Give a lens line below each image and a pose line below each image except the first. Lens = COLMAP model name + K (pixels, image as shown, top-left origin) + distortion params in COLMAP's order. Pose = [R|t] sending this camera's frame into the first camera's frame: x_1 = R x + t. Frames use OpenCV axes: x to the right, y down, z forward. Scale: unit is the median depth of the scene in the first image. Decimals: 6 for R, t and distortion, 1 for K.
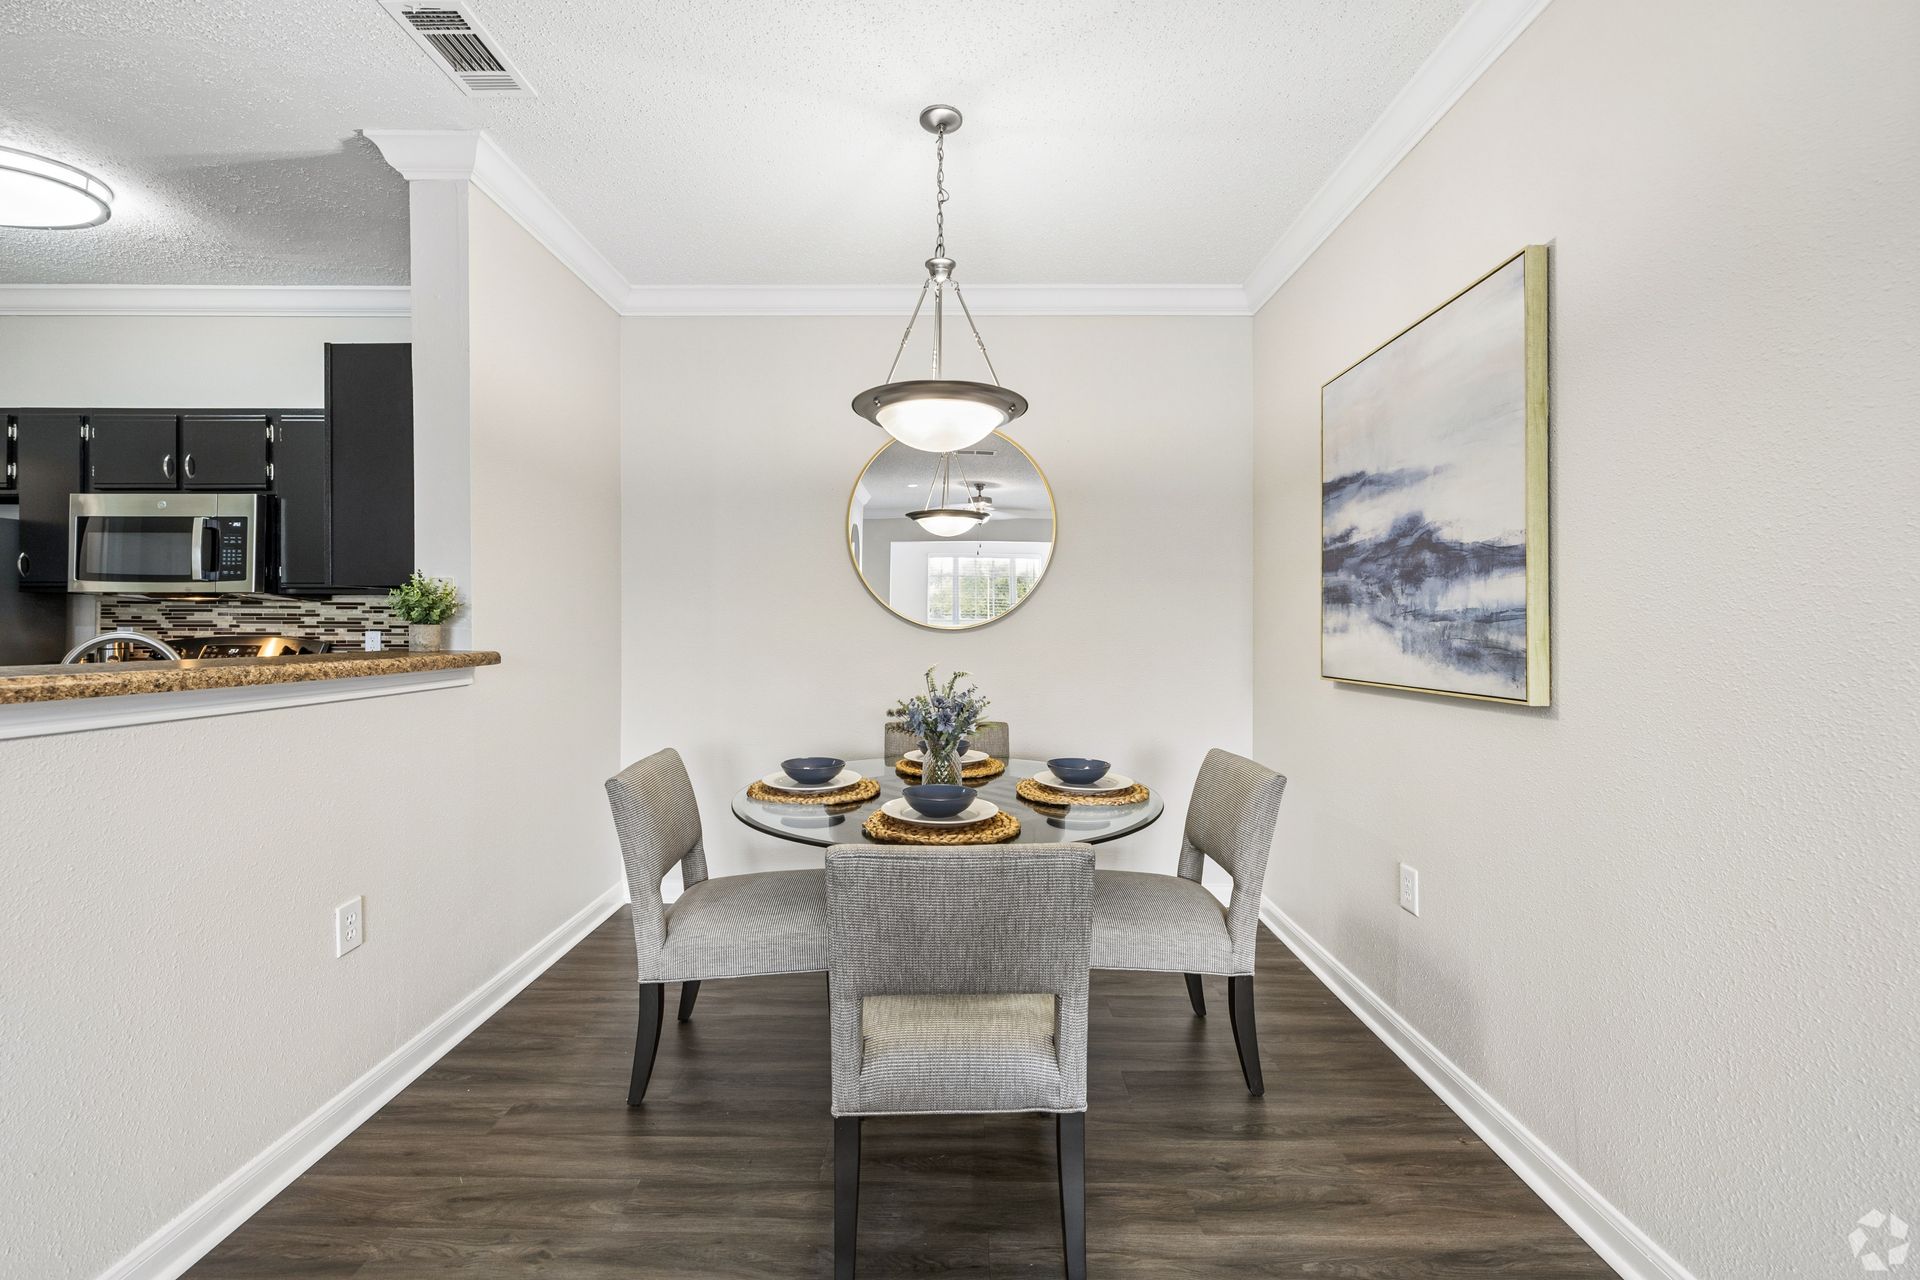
lens RADIAL K [[802.8, 0, 937.8], [0, 802.8, 619.0], [0, 0, 1]] dist [0.005557, 0.000492]
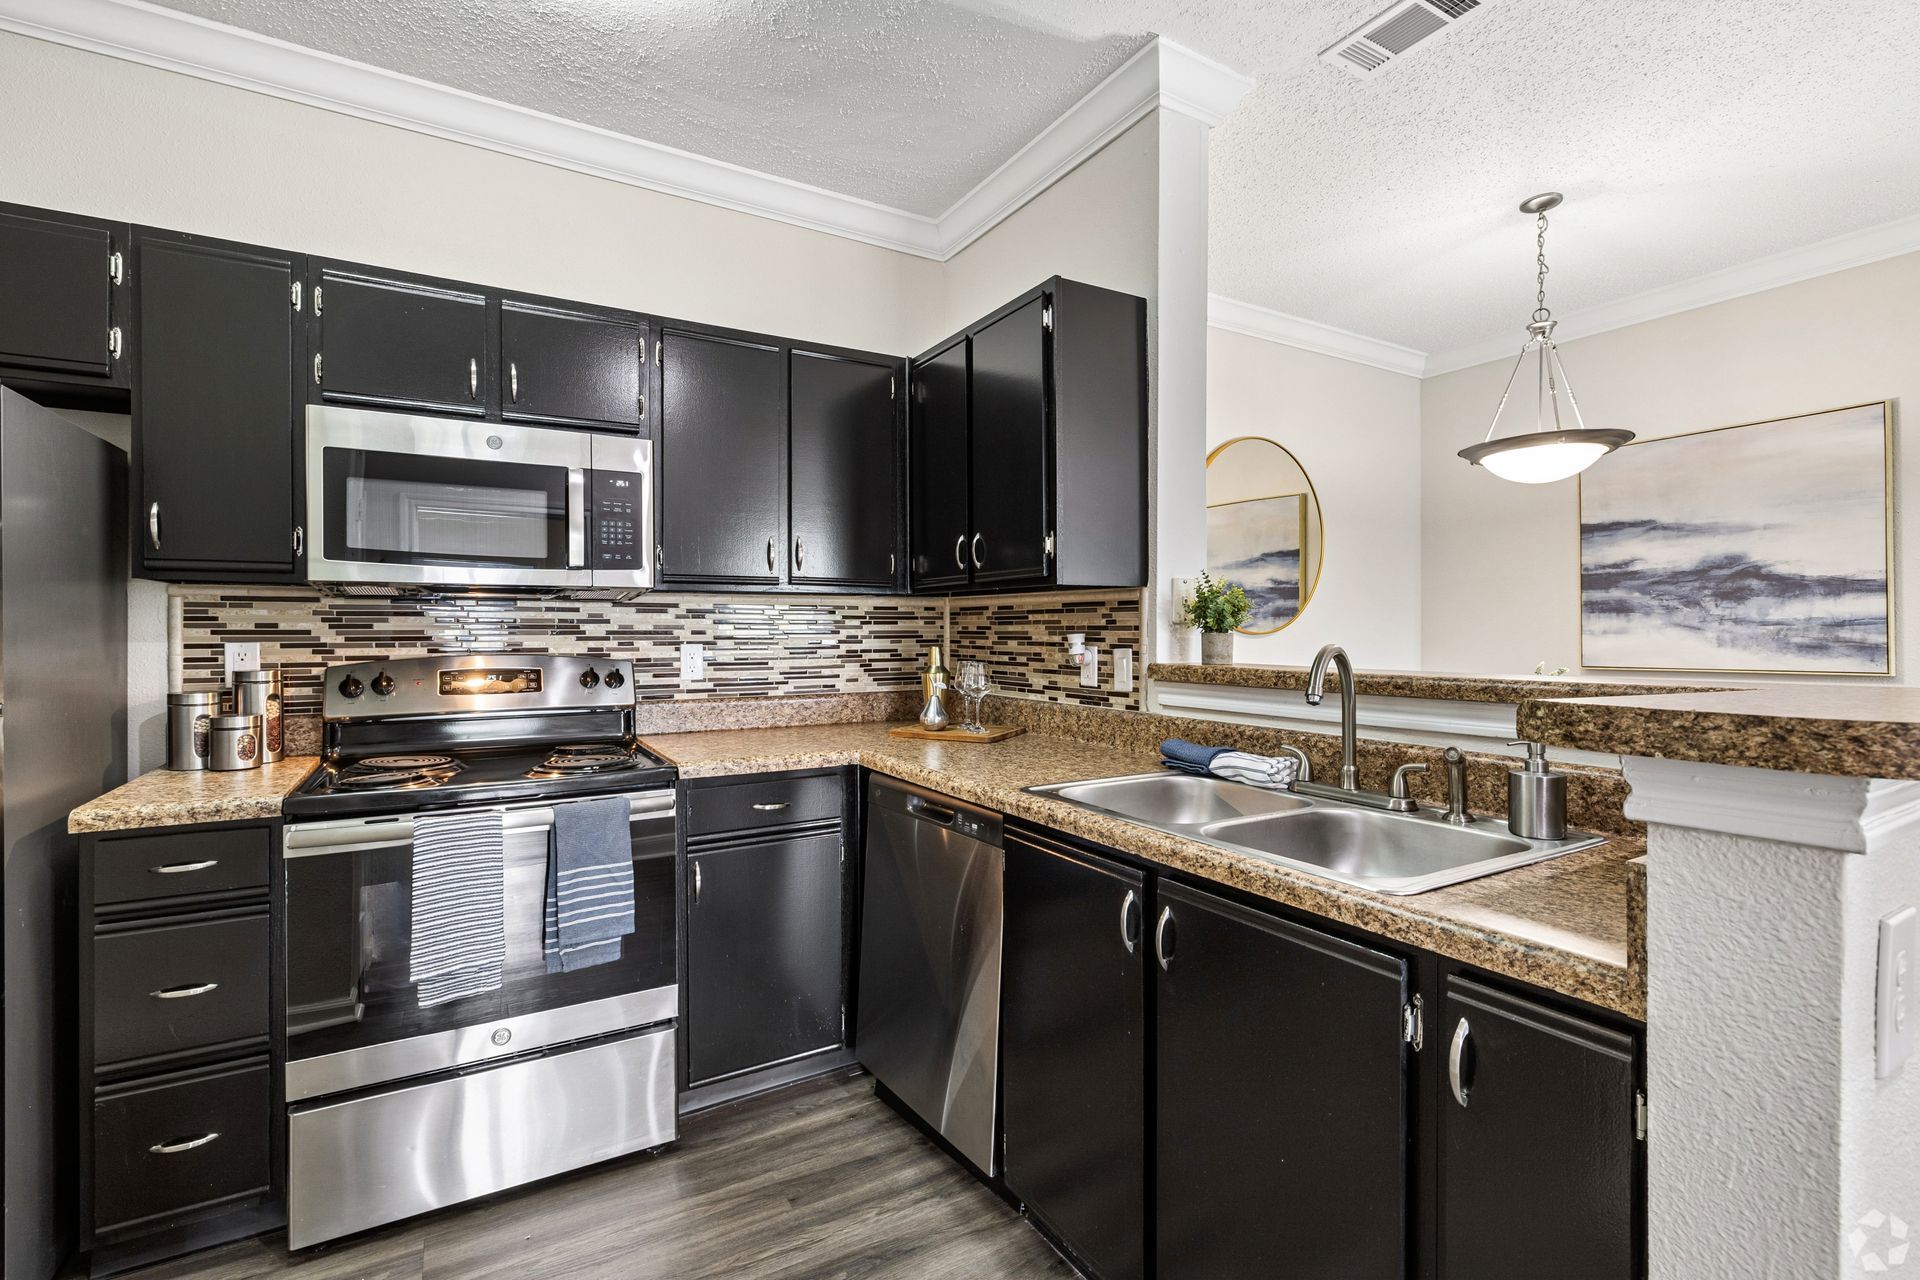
lens RADIAL K [[874.2, 0, 960.0], [0, 874.2, 640.0], [0, 0, 1]] dist [0.003490, 0.000499]
pose [[0.852693, -0.011114, 0.522294, -1.023391], [0.002250, 0.999843, 0.017603, -0.001743], [-0.522408, -0.013835, 0.852584, 0.249311]]
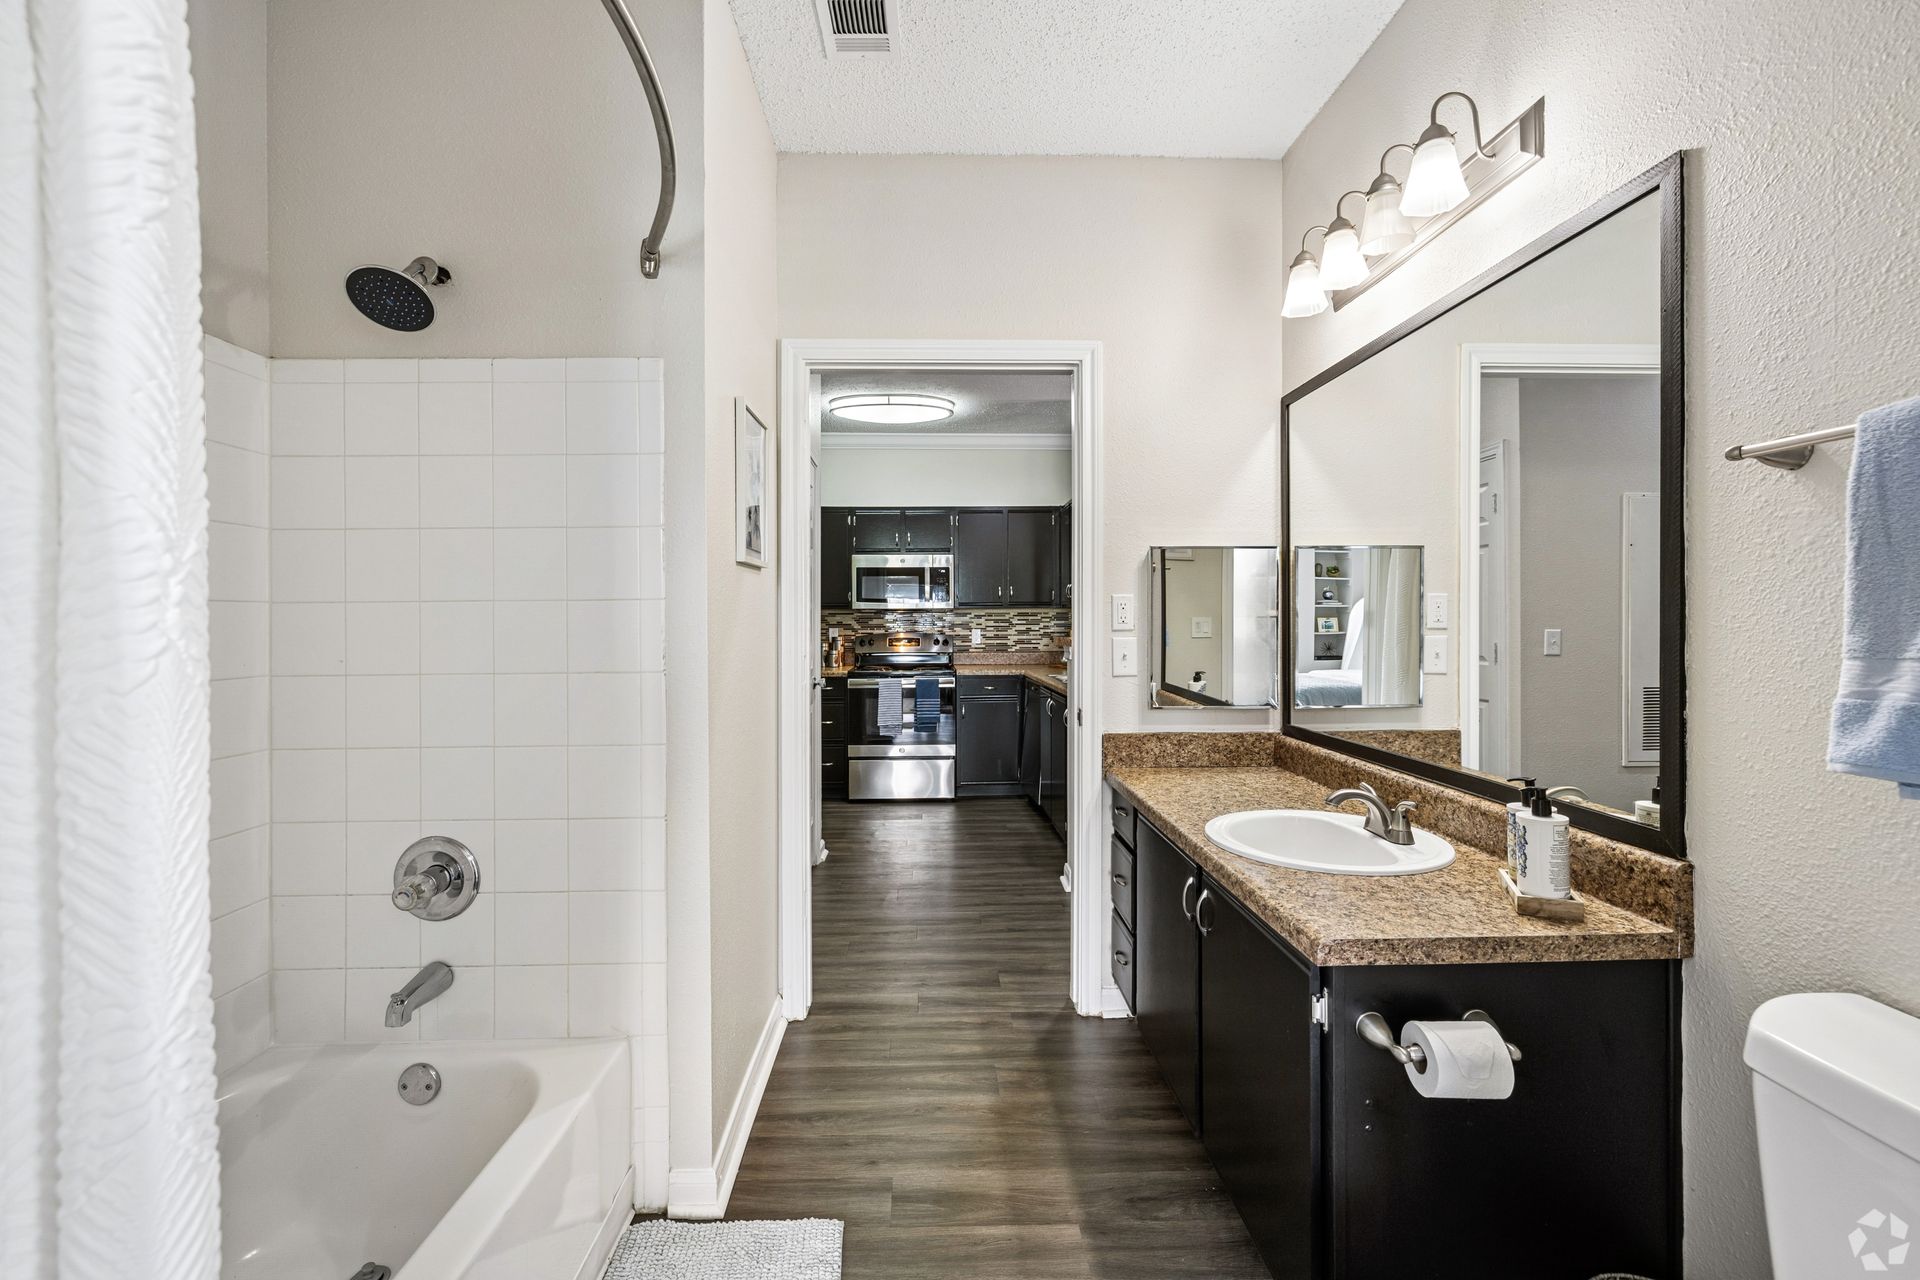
lens RADIAL K [[802.8, 0, 937.8], [0, 802.8, 619.0], [0, 0, 1]] dist [0.005557, 0.000492]
pose [[0.999000, -0.009444, 0.043709, -0.976802], [0.009427, 0.999955, 0.000600, -0.009720], [-0.043713, -0.000188, 0.999044, -0.834548]]
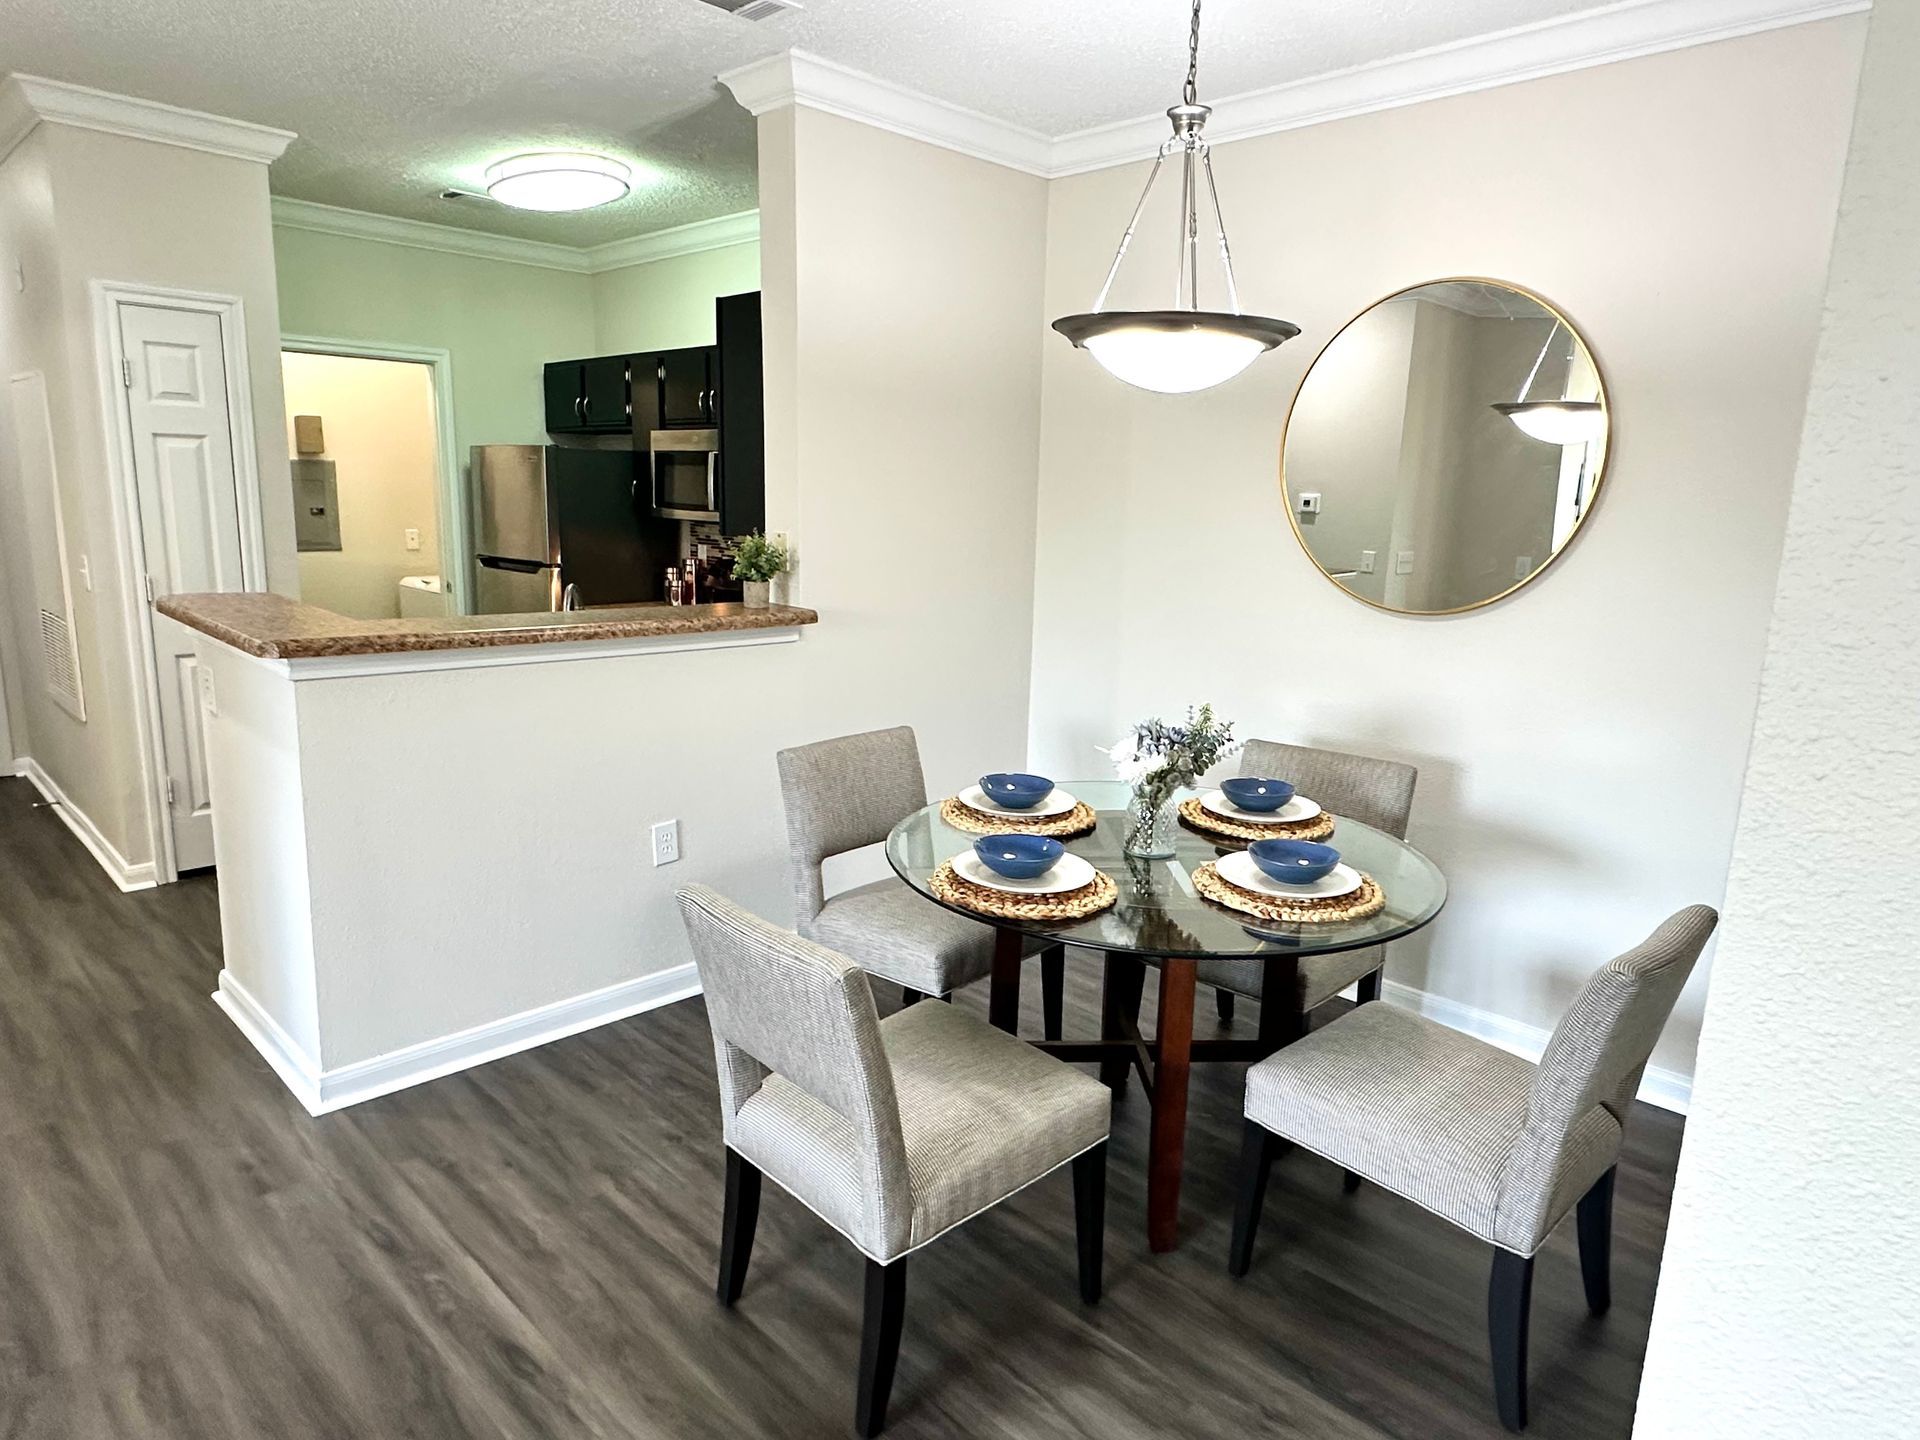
lens RADIAL K [[1177.6, 0, 960.0], [0, 1177.6, 720.0], [0, 0, 1]] dist [0.001537, 0.000846]
pose [[0.719891, 0.152456, -0.677137, 0.457662], [-0.024029, 0.980468, 0.195204, -0.090121], [0.693671, -0.124255, 0.709493, 0.061447]]
